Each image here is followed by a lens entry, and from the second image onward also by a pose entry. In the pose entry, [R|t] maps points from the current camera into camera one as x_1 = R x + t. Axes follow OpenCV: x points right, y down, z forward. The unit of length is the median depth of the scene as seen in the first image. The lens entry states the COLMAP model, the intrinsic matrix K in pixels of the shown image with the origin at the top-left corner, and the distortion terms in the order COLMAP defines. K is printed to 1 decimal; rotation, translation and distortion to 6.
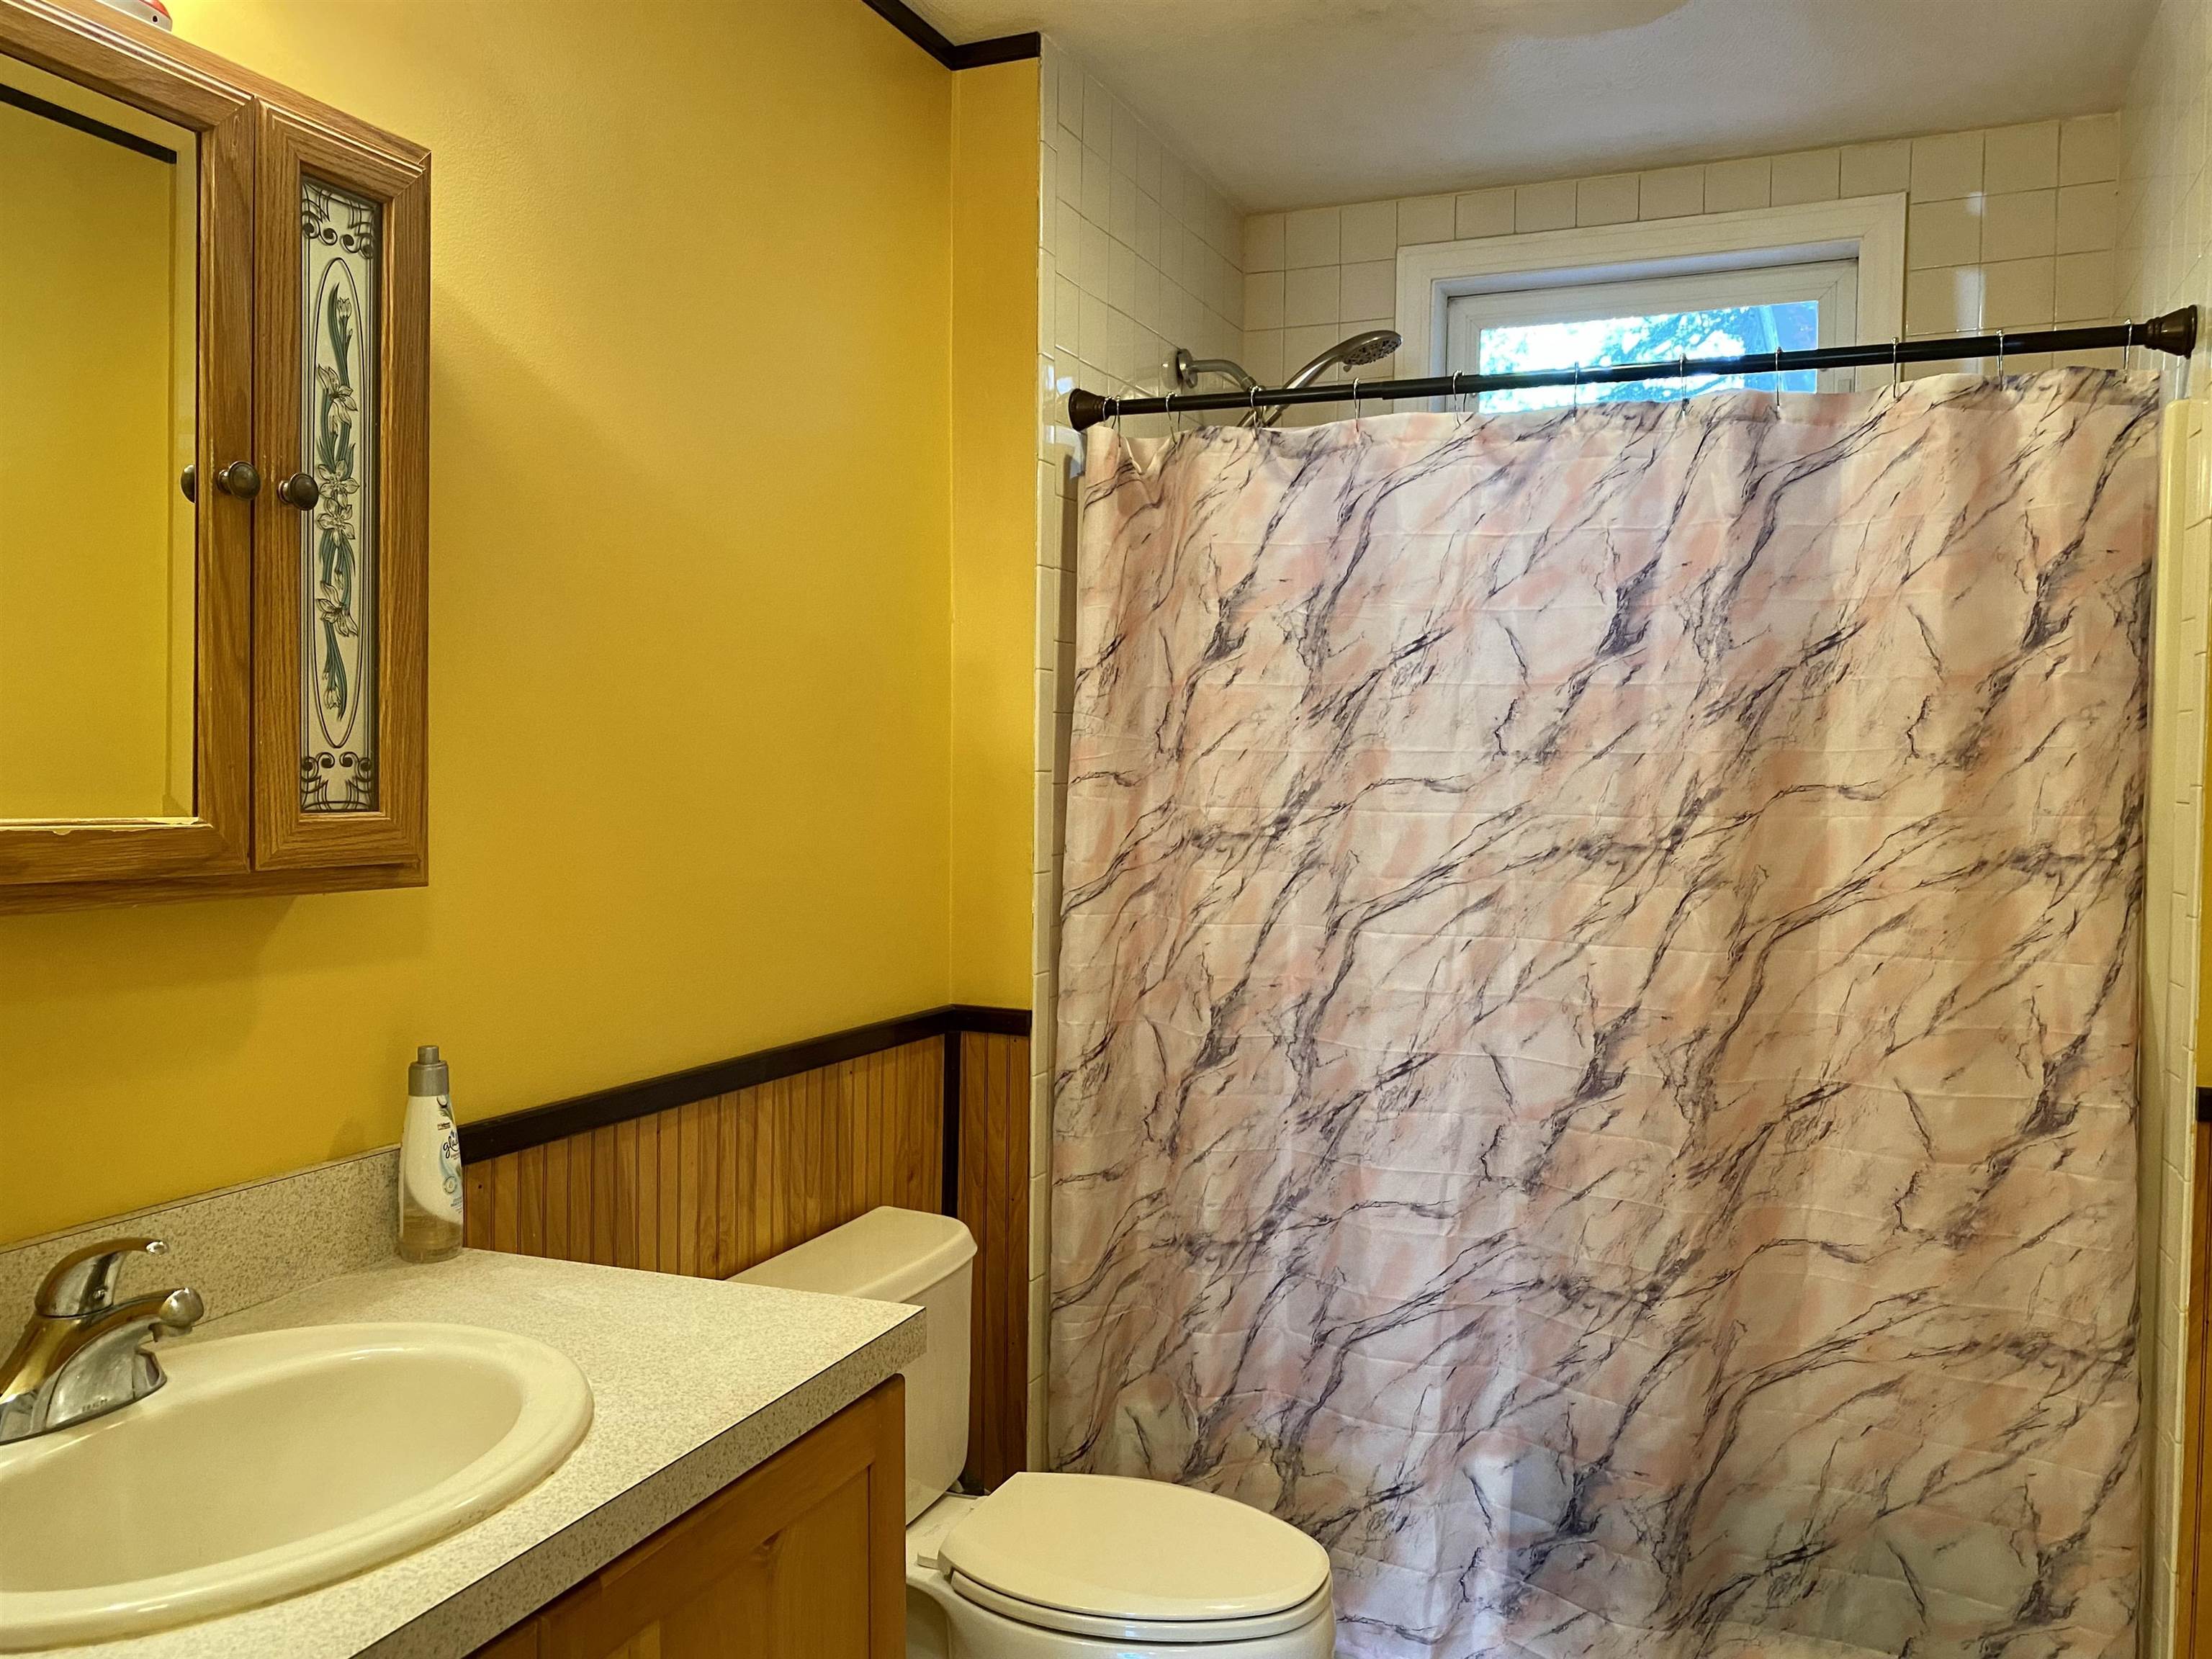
lens RADIAL K [[1792.3, 0, 1103.0], [0, 1792.3, 827.8], [0, 0, 1]] dist [0.069583, -0.081757]
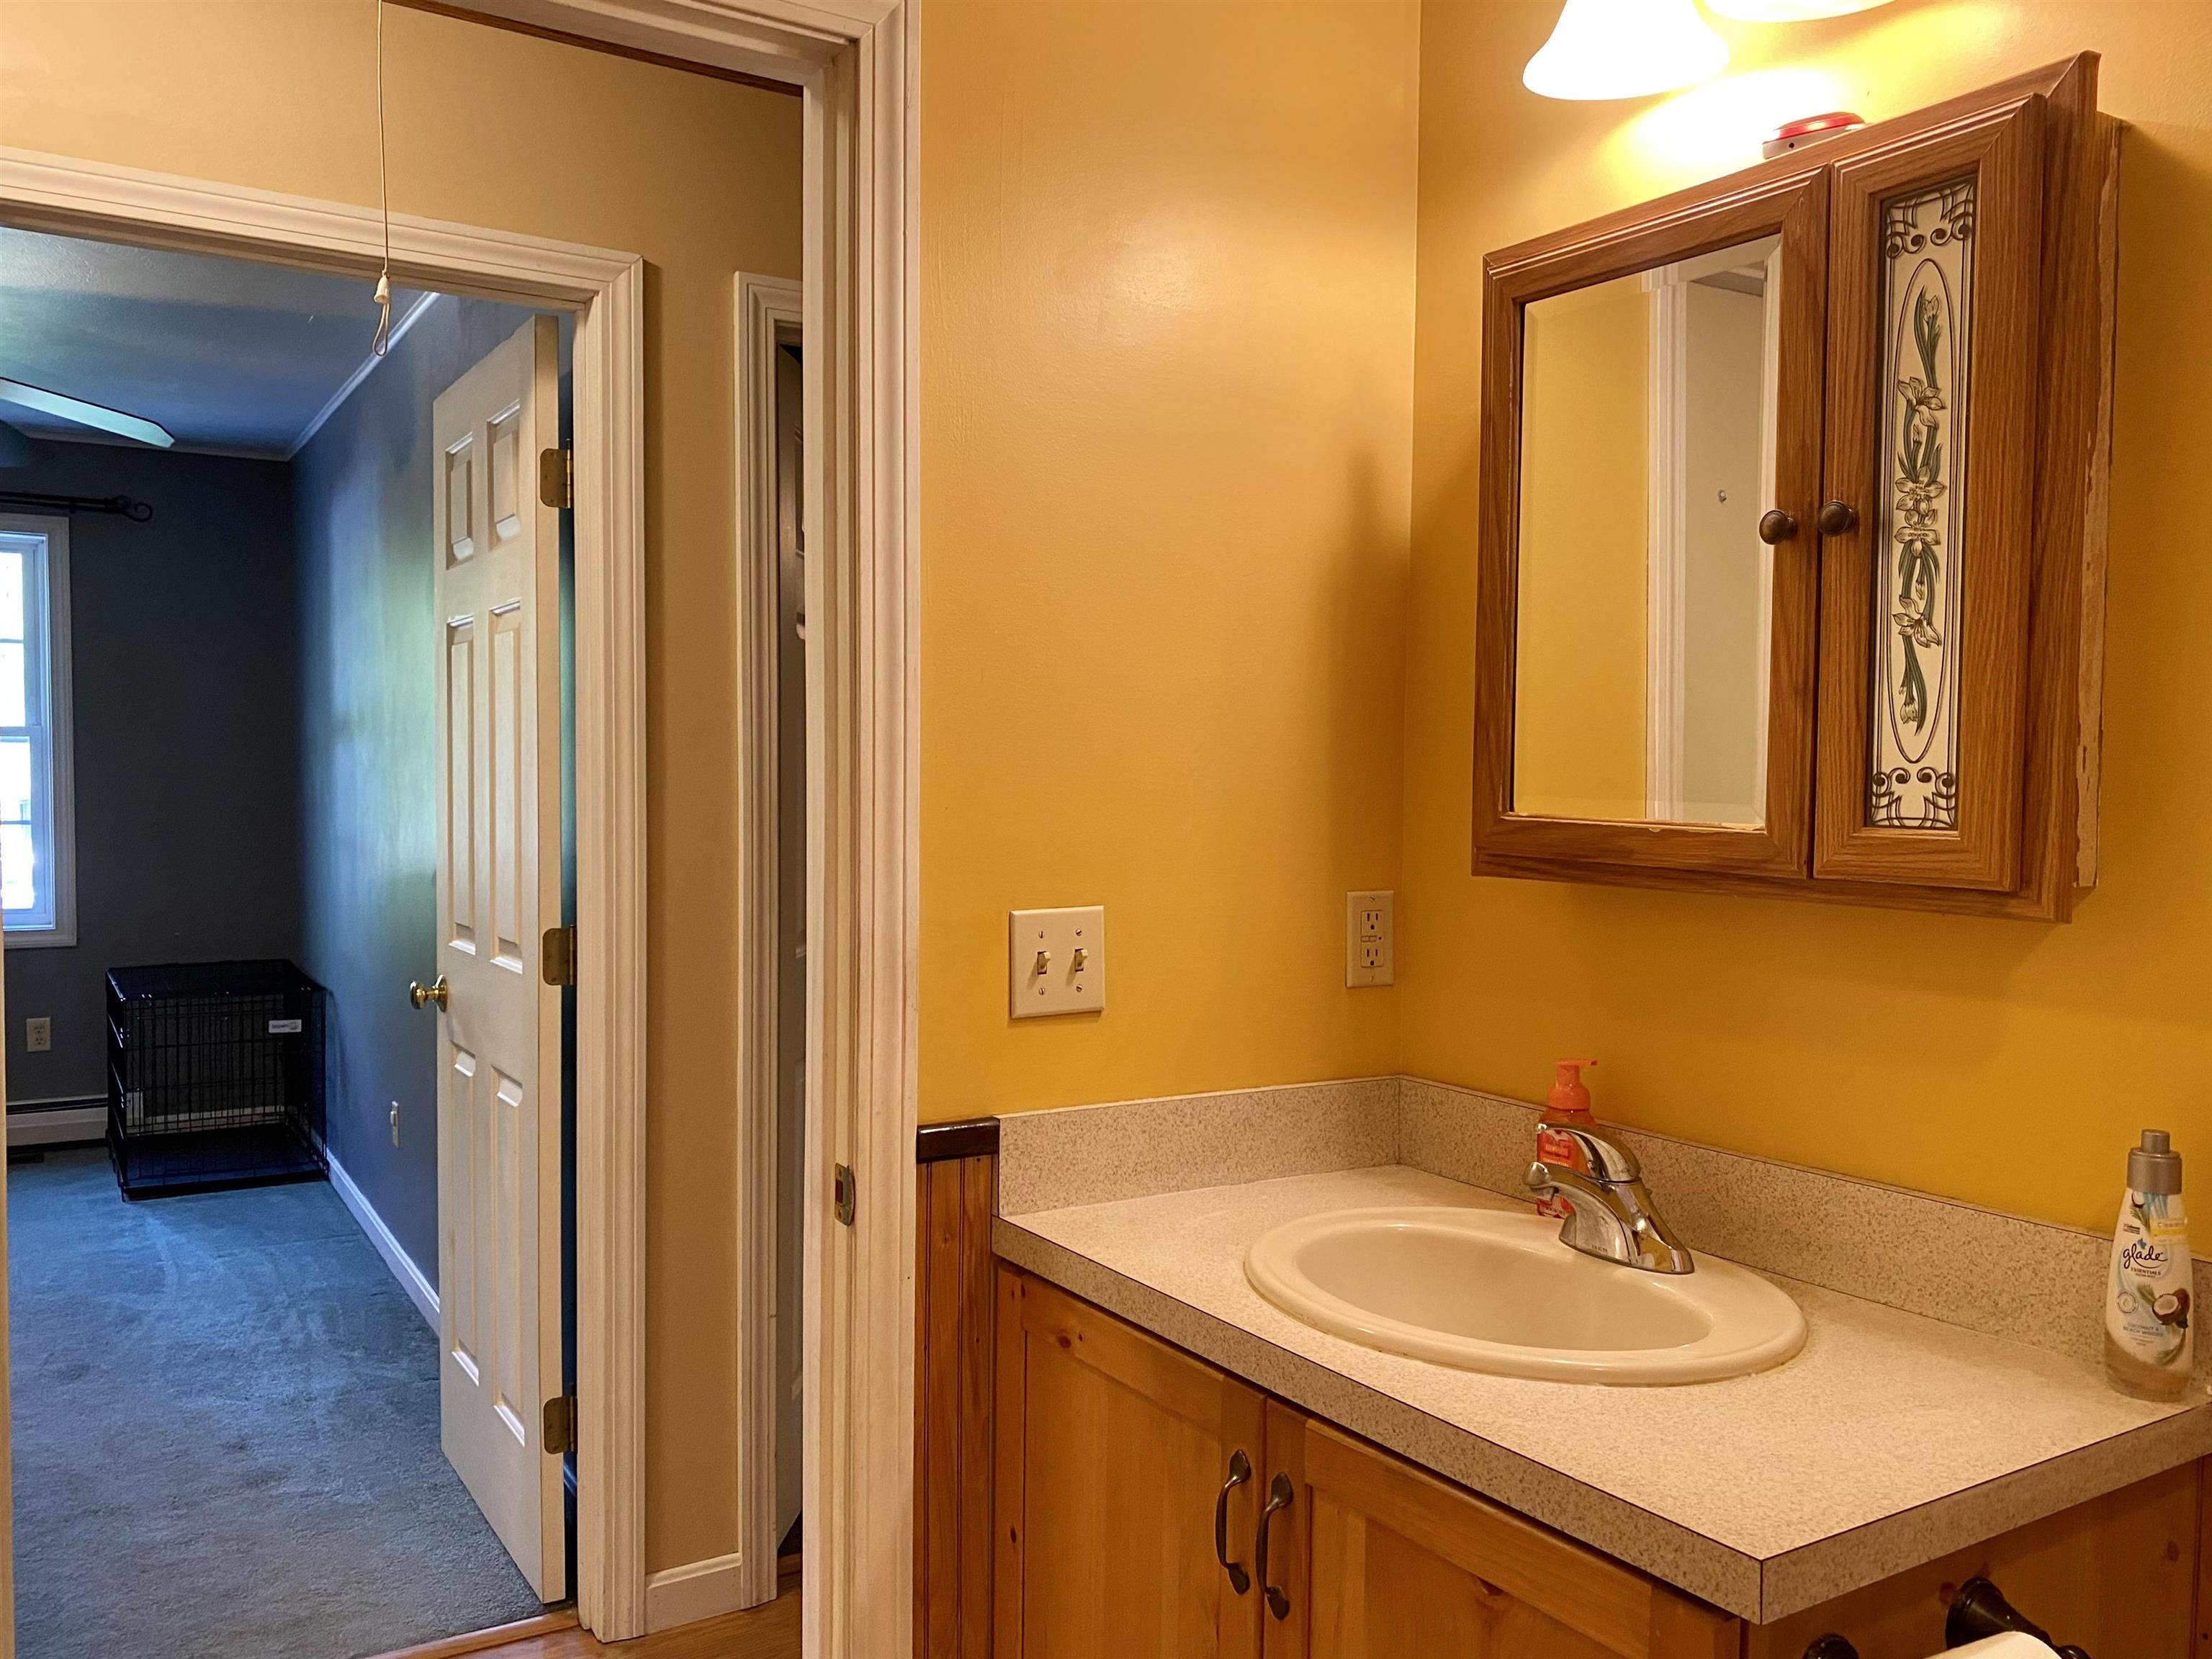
lens RADIAL K [[1792.3, 0, 1101.4], [0, 1792.3, 831.5], [0, 0, 1]] dist [0.069583, -0.081757]
pose [[-0.584954, 0.014139, -0.810943, 0.628578], [-0.039999, 0.998129, 0.046255, -0.035024], [0.810080, 0.059494, -0.583294, 1.221251]]
